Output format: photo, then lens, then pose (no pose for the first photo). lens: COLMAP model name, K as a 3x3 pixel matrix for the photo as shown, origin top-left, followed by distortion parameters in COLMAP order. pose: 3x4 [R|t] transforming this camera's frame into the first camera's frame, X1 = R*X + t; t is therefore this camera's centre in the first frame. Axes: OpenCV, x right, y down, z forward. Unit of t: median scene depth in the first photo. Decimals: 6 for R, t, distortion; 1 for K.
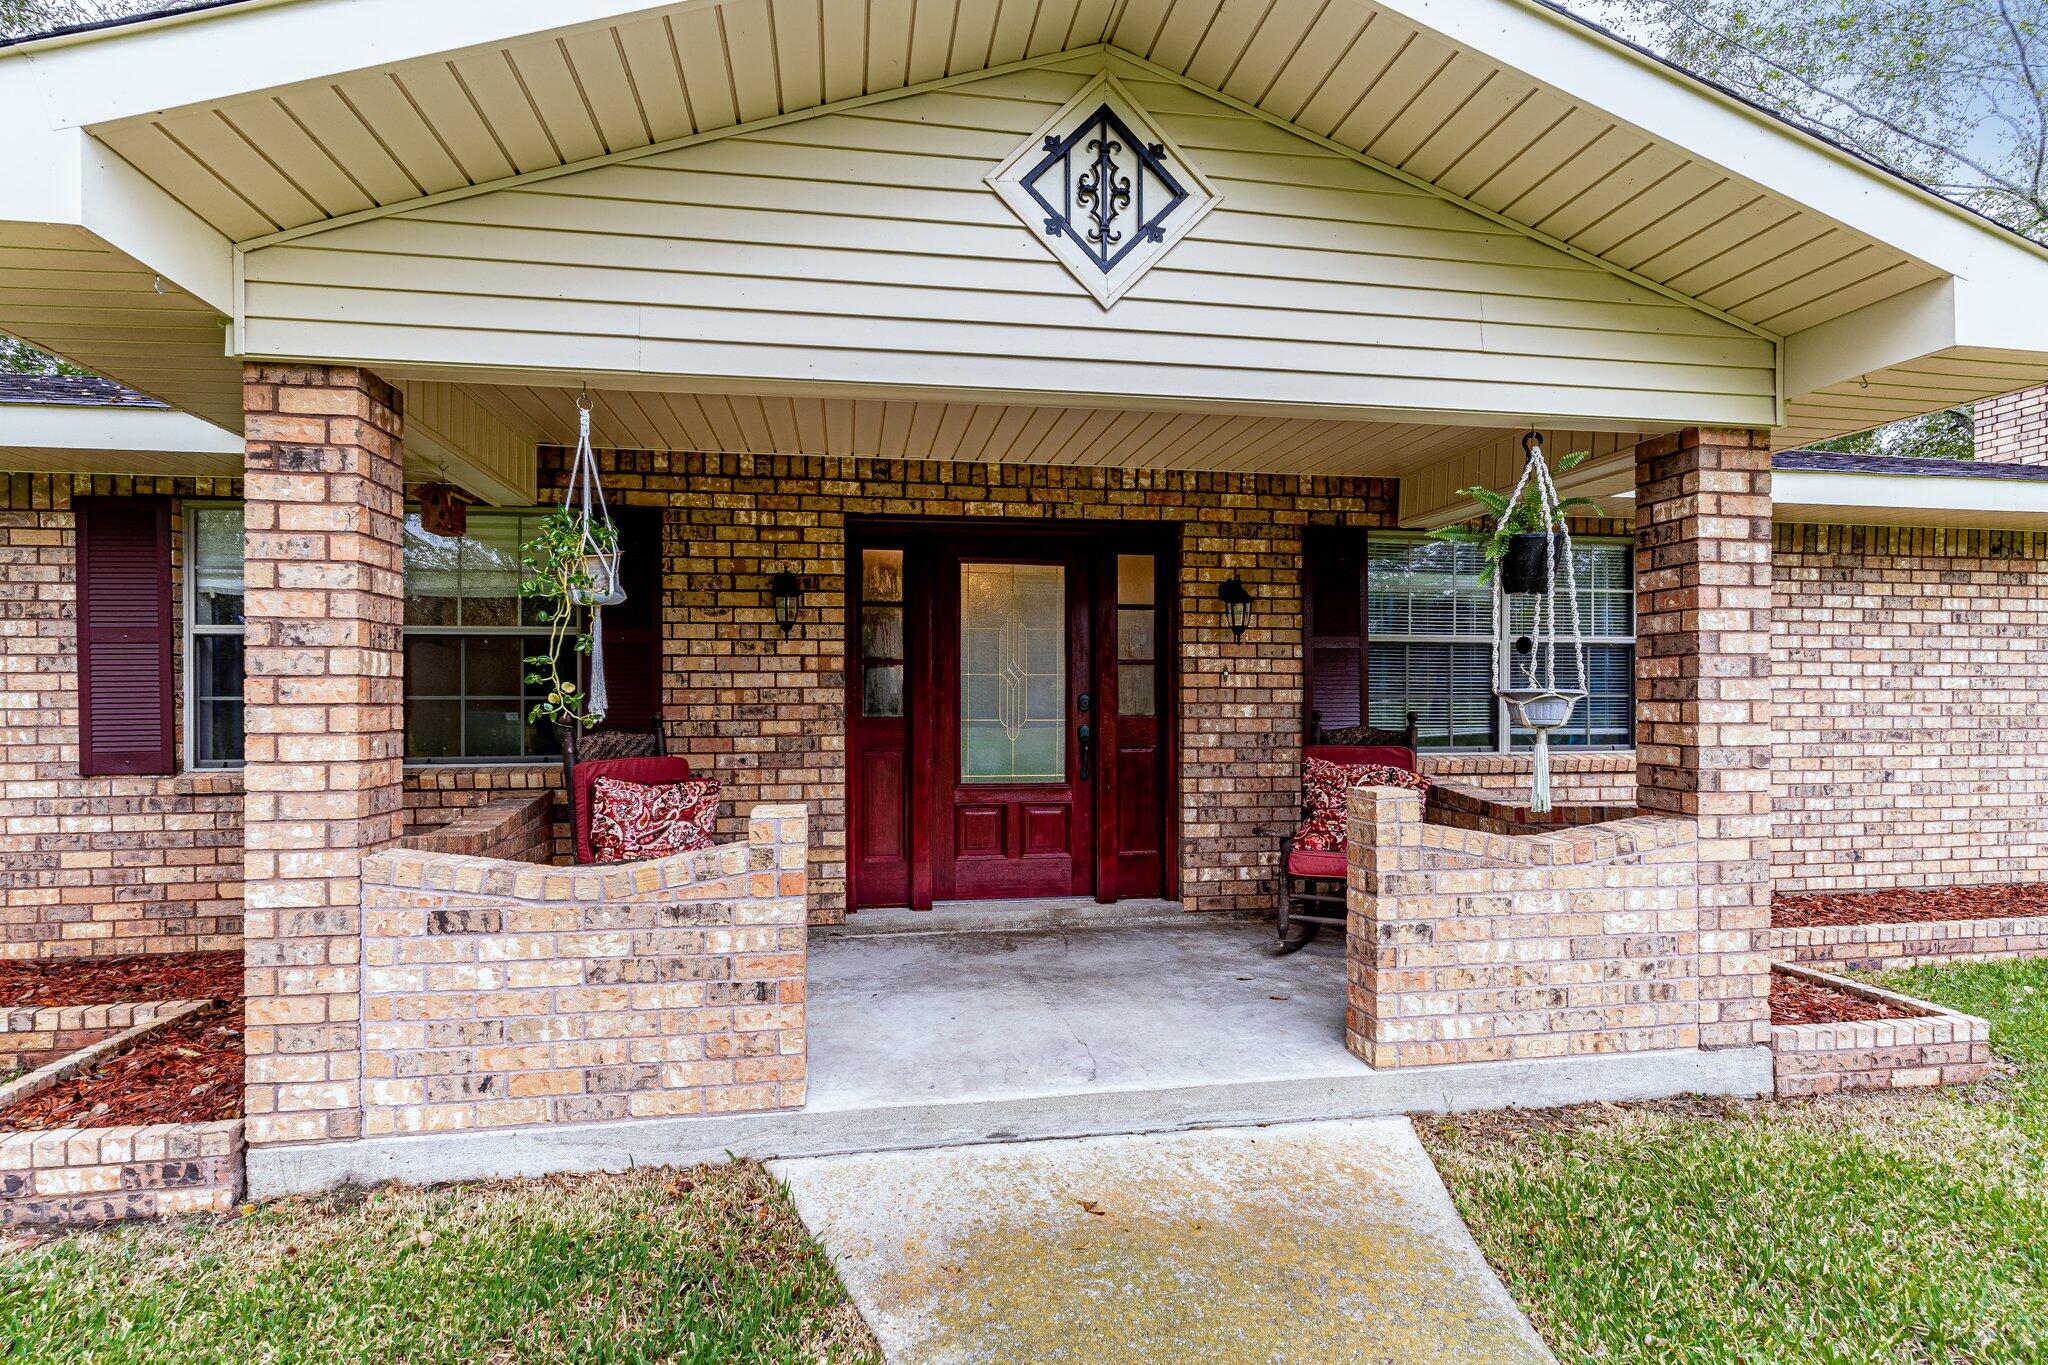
lens RADIAL K [[979.7, 0, 1030.8], [0, 979.7, 699.2], [0, 0, 1]] dist [-0.004341, 0.000102]
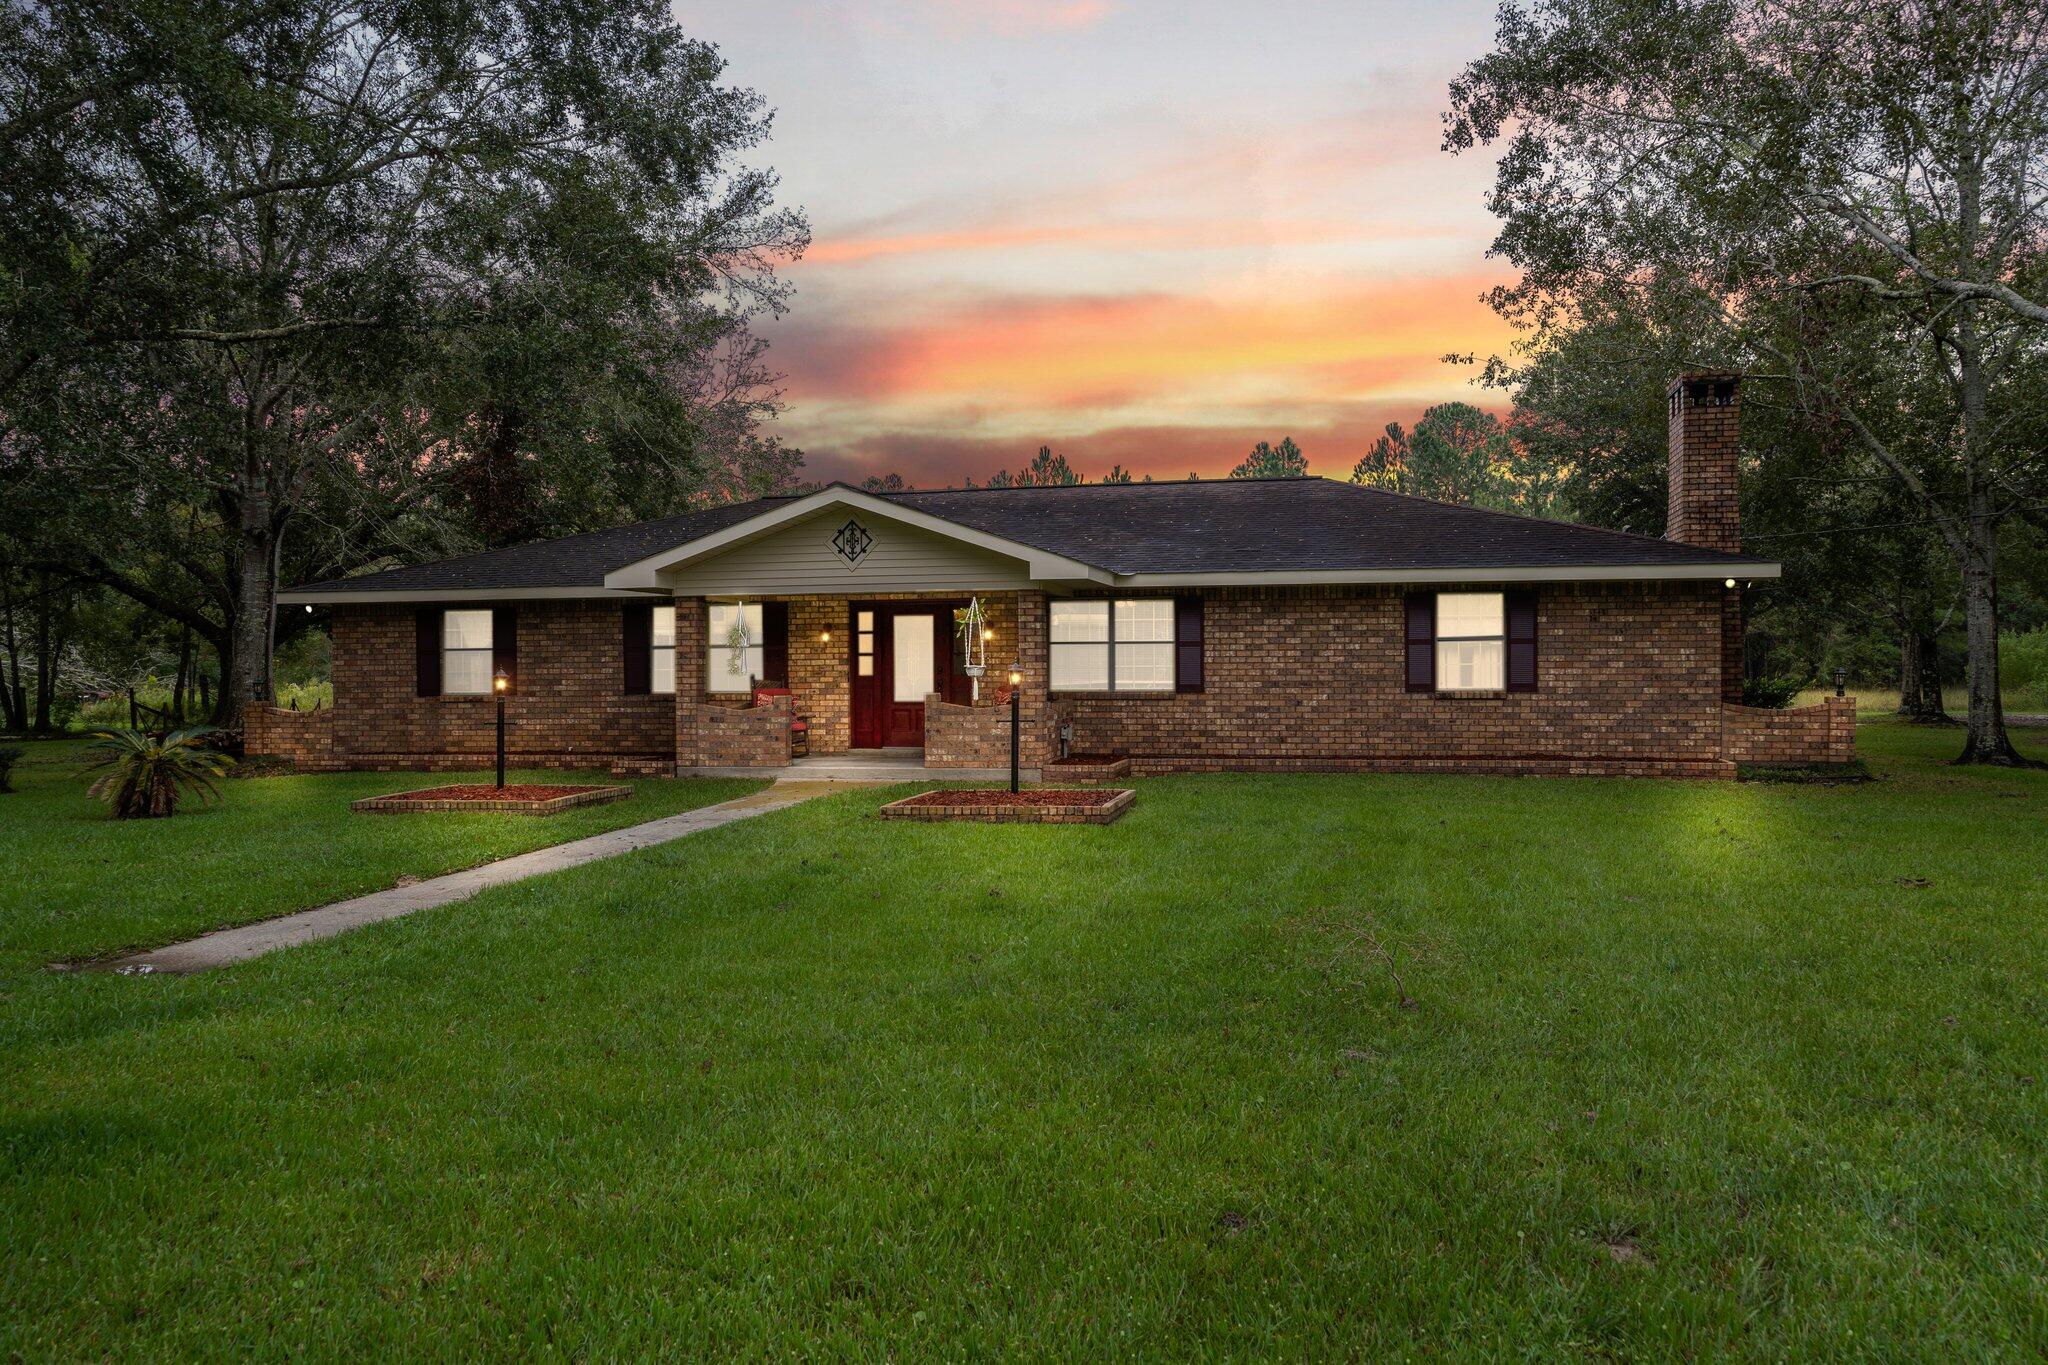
lens RADIAL K [[1616.4, 0, 1027.8], [0, 1616.4, 681.2], [0, 0, 1]] dist [-0.059903, -0.012471]
pose [[0.918018, -0.001237, -0.396537, 2.091618], [0.004665, 0.999960, 0.007682, 0.001440], [0.396511, -0.008903, 0.917987, -2.981624]]
